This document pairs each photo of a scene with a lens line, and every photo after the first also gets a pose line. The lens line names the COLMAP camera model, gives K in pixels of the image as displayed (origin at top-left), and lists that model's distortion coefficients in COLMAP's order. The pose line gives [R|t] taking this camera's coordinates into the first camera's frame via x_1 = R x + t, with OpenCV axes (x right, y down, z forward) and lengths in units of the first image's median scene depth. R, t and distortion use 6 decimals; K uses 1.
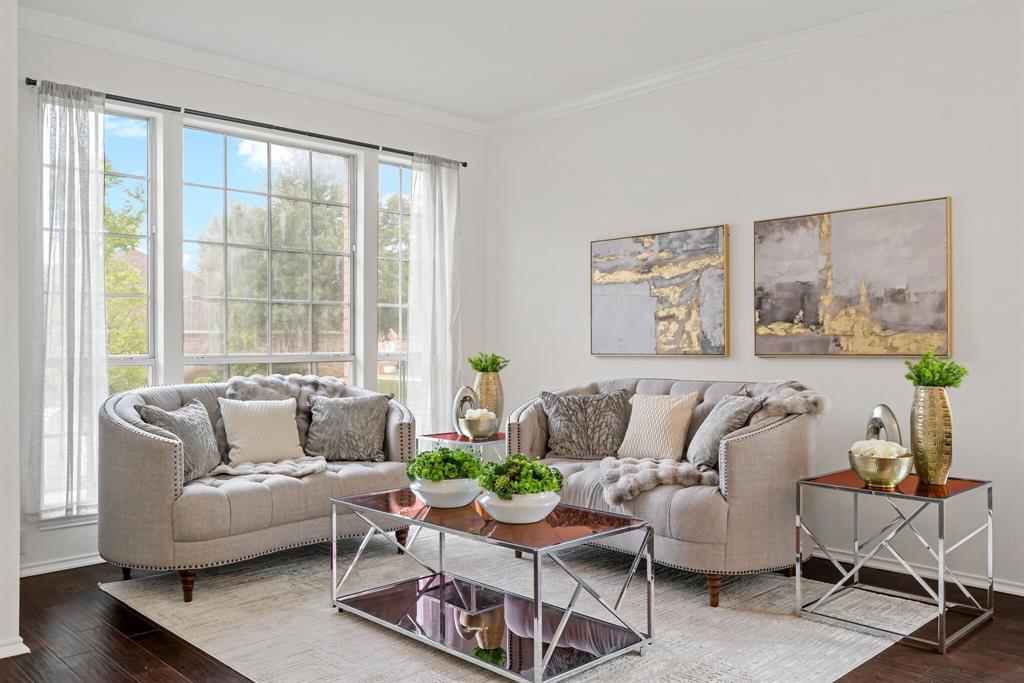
lens RADIAL K [[837.0, 0, 512.0], [0, 837.0, 341.5], [0, 0, 1]] dist [0.002363, 0.007766]
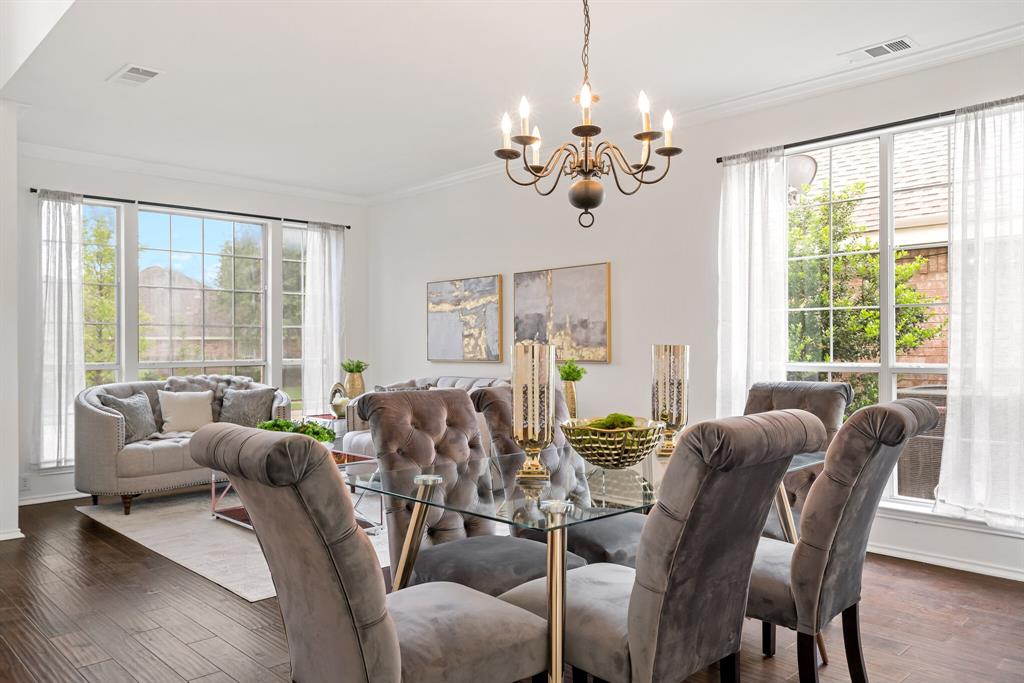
lens RADIAL K [[753.1, 0, 512.8], [0, 753.1, 339.3], [0, 0, 1]] dist [0.005838, 0.003743]
pose [[0.999986, -0.003808, 0.003677, 0.284985], [0.003829, 0.999976, -0.005771, -0.015388], [-0.003655, 0.005785, 0.999977, -0.374524]]
